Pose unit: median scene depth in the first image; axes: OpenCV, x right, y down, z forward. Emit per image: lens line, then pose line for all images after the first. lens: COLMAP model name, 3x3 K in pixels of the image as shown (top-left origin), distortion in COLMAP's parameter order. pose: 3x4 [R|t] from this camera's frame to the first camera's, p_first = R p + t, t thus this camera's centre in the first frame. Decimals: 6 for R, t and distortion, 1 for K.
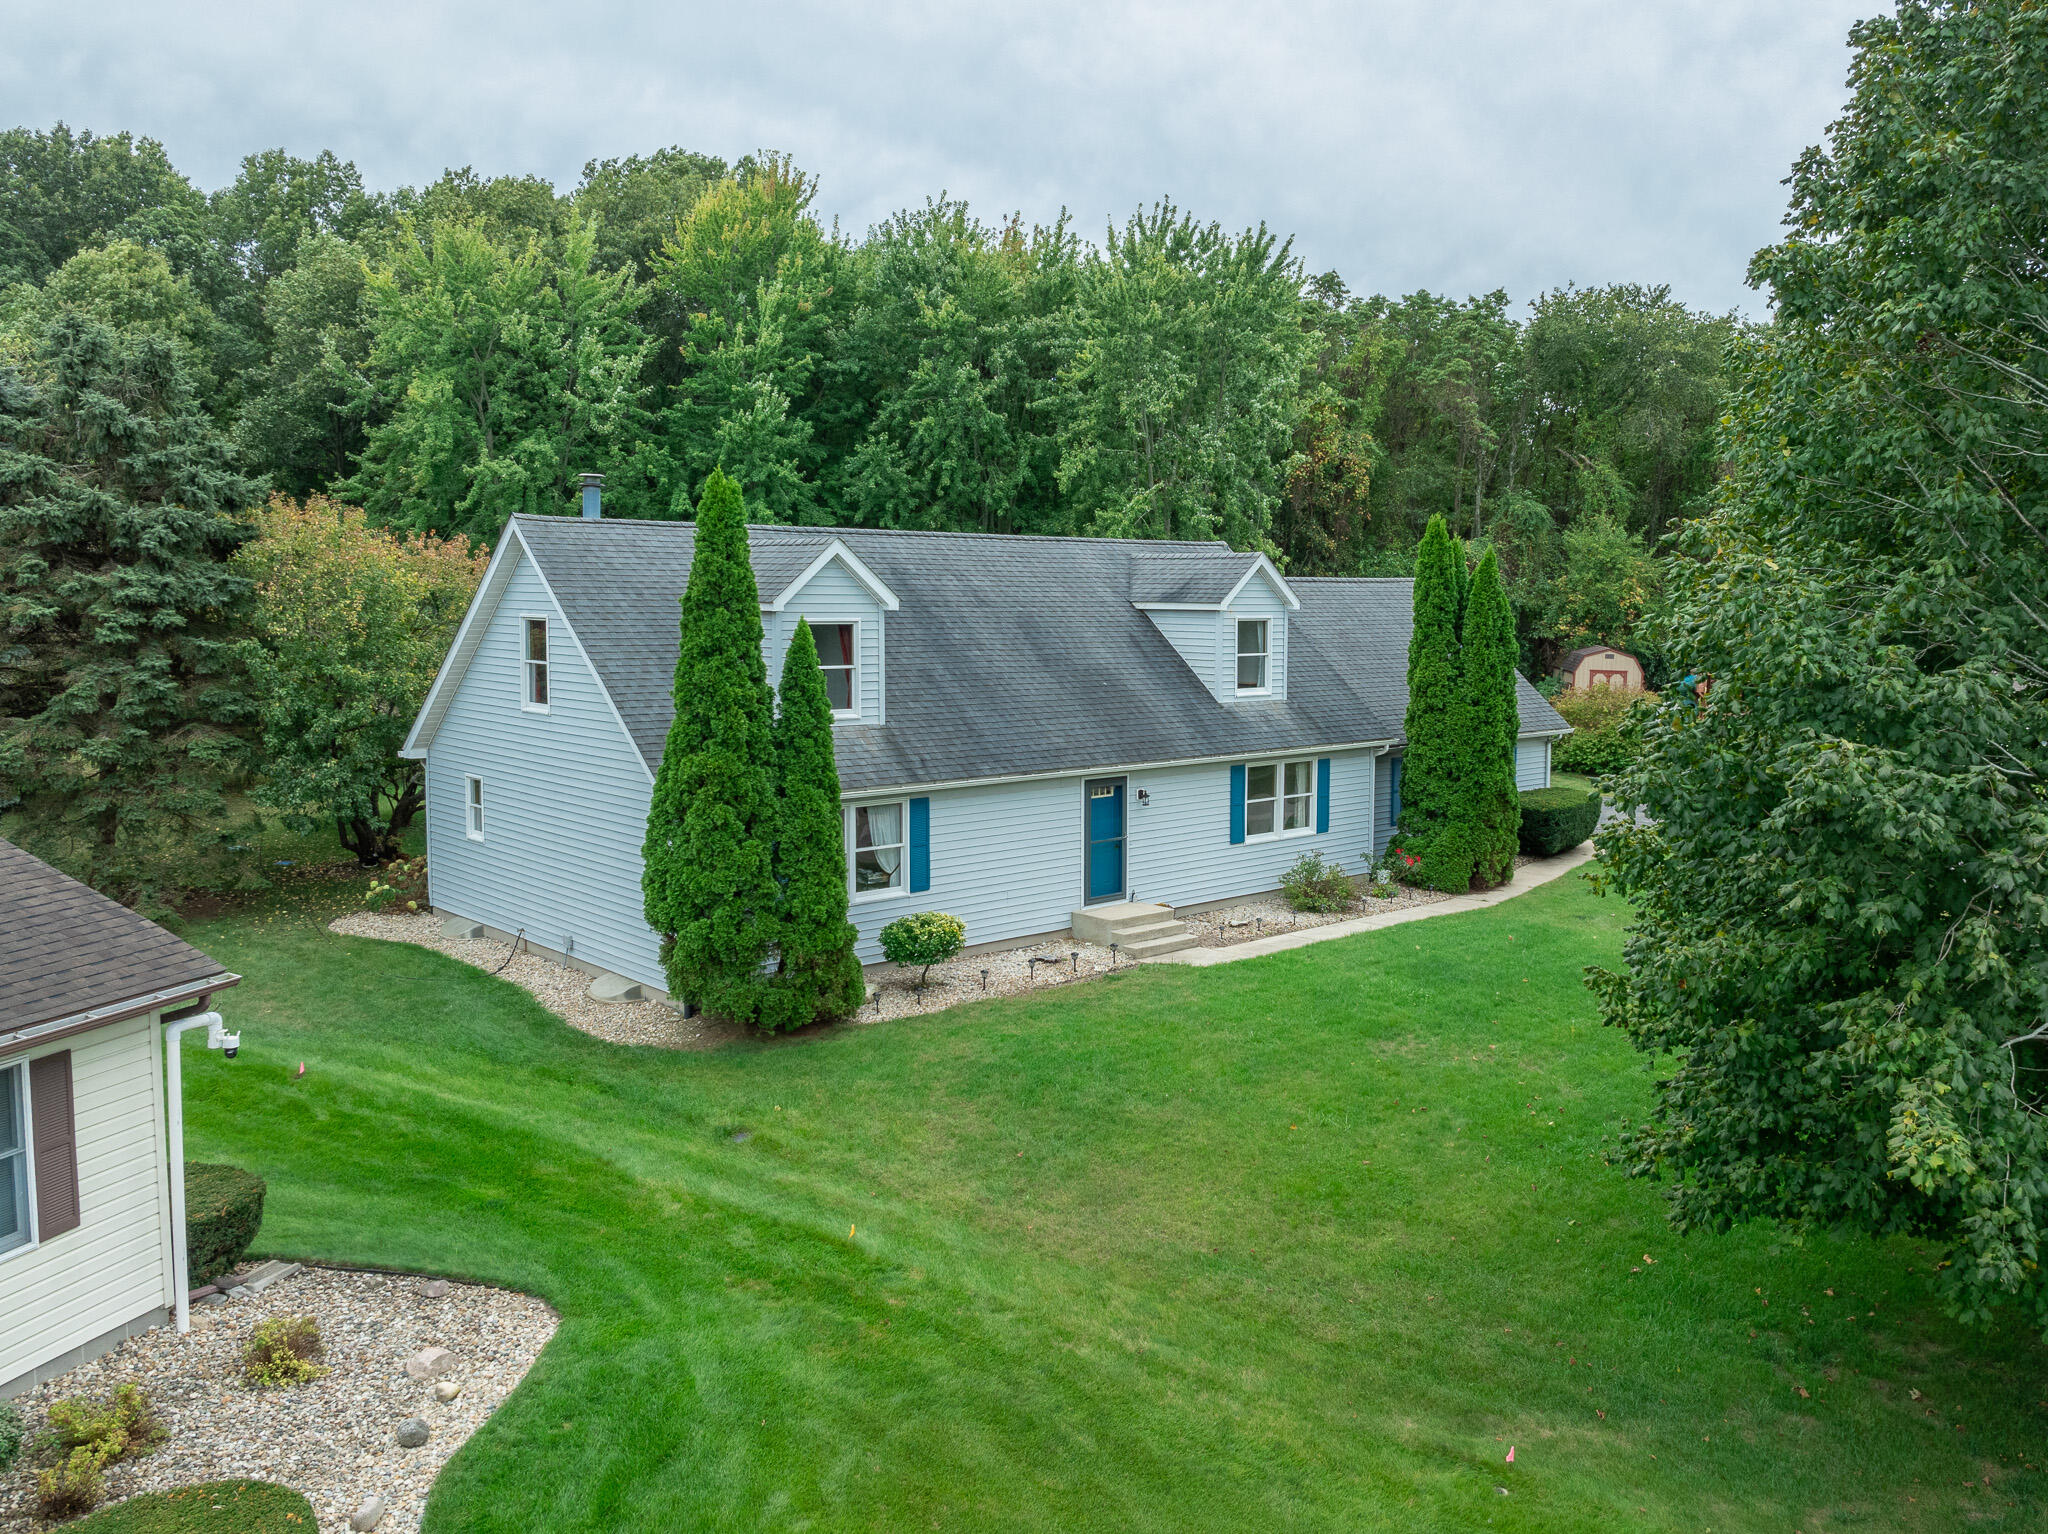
lens RADIAL K [[1490.8, 0, 1022.8], [0, 1490.8, 678.7], [0, 0, 1]] dist [-0.001823, -0.000451]
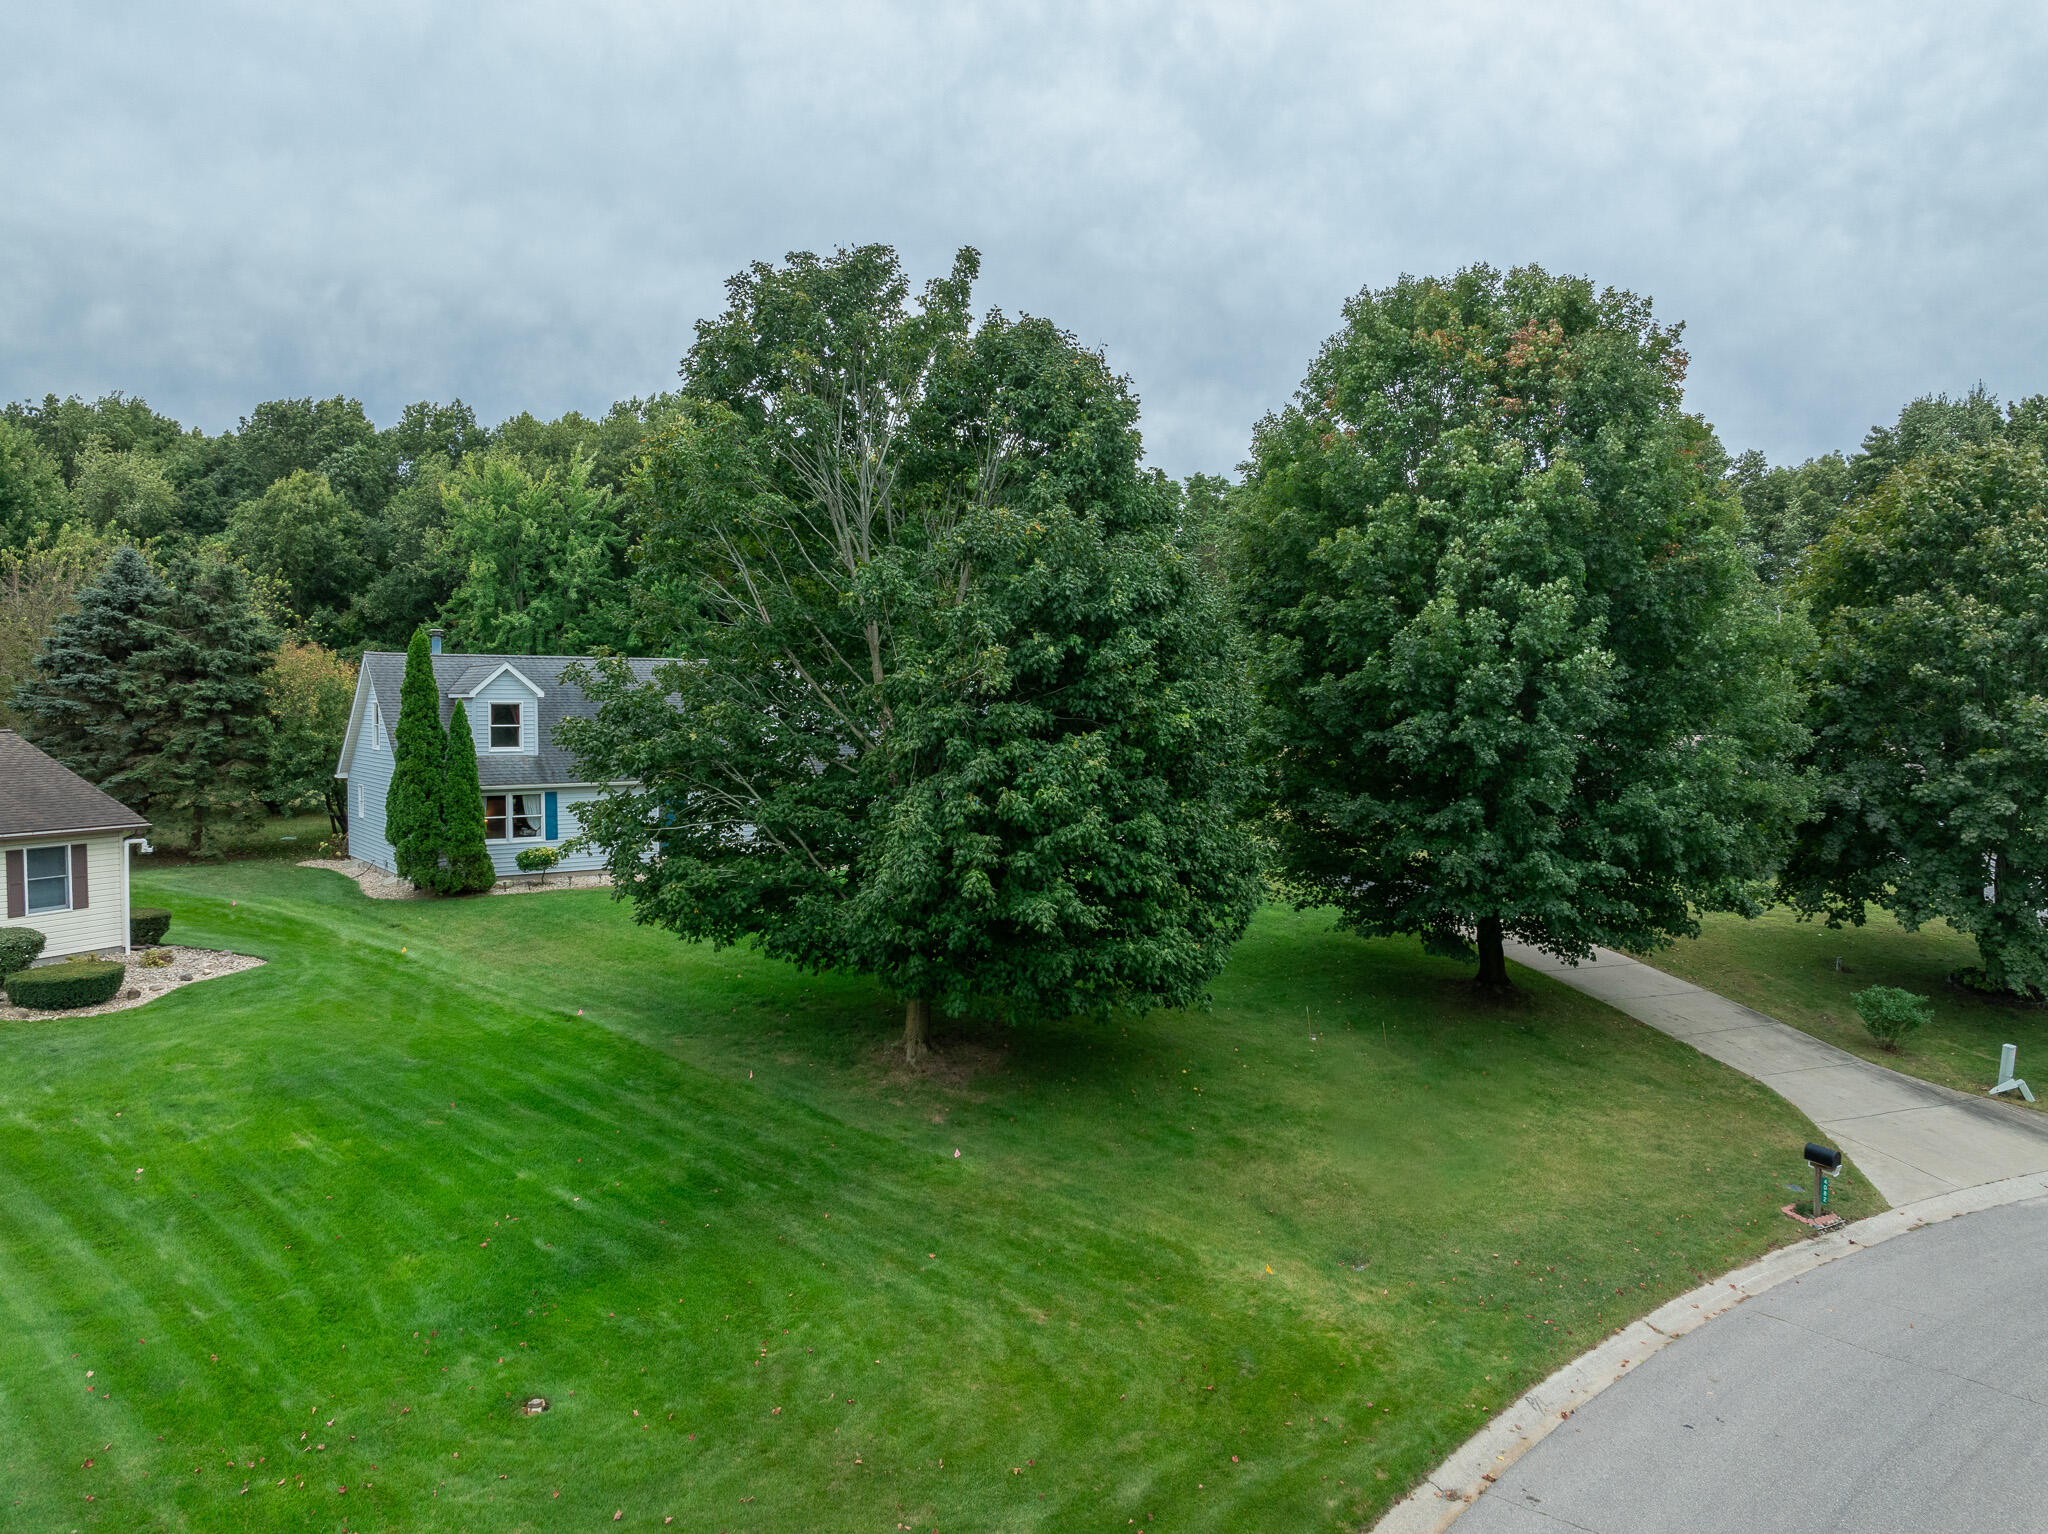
lens RADIAL K [[1409.8, 0, 1021.3], [0, 1409.8, 754.8], [0, 0, 1]] dist [-0.008806, 0.003616]
pose [[0.988285, -0.003216, -0.152589, 0.777545], [-0.001331, 0.999558, -0.029691, 0.079871], [0.152617, 0.029547, 0.987844, -0.699906]]
